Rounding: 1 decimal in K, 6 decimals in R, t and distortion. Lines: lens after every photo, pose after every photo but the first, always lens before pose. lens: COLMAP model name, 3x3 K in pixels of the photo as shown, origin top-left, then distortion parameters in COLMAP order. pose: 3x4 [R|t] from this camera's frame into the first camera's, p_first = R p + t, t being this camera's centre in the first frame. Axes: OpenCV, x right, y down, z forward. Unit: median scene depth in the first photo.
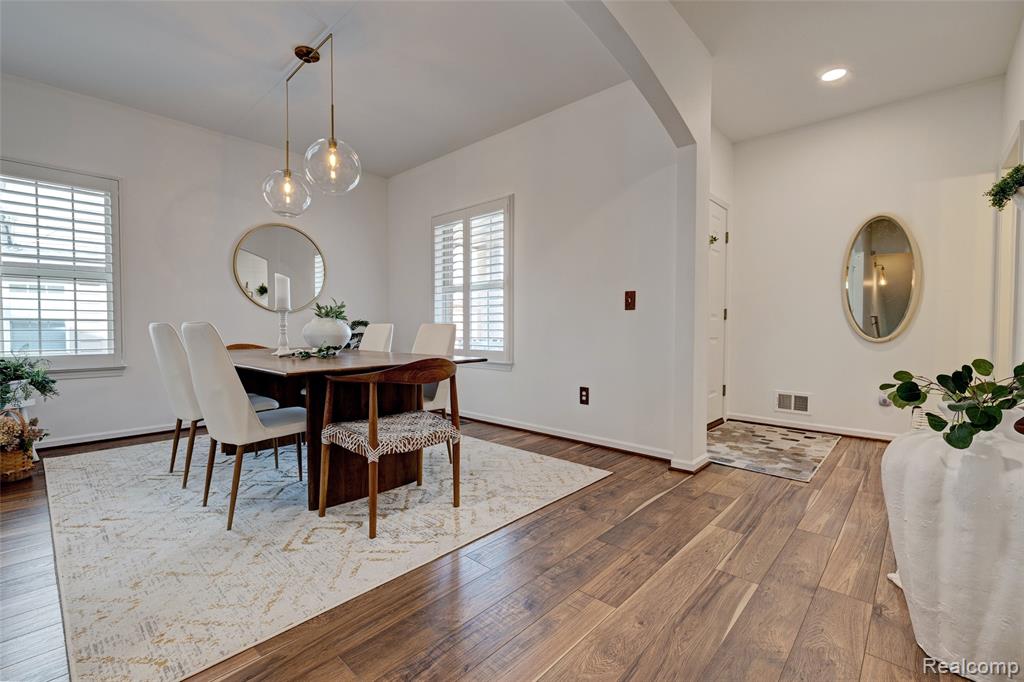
lens RADIAL K [[435.6, 0, 517.1], [0, 435.6, 340.1], [0, 0, 1]] dist [-0.002467, 0.000979]
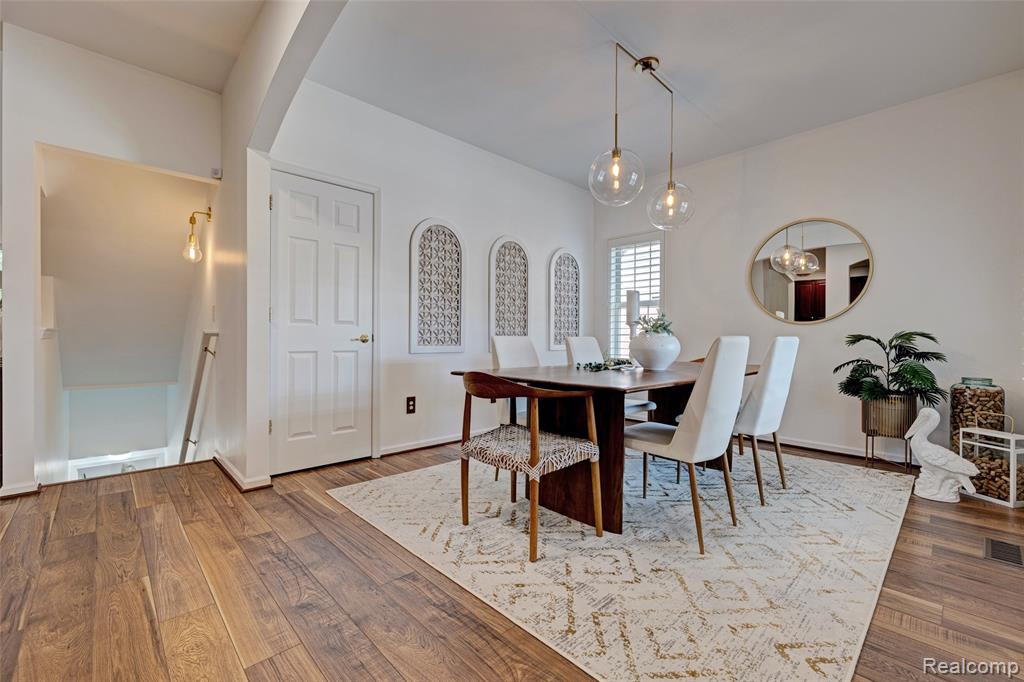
lens RADIAL K [[435.6, 0, 519.2], [0, 435.6, 339.0], [0, 0, 1]] dist [-0.002467, 0.000979]
pose [[-0.065059, 0.003009, -0.997877, 0.710035], [-0.034311, 0.999397, 0.005250, -0.038058], [0.997291, 0.034579, -0.064917, 1.068224]]
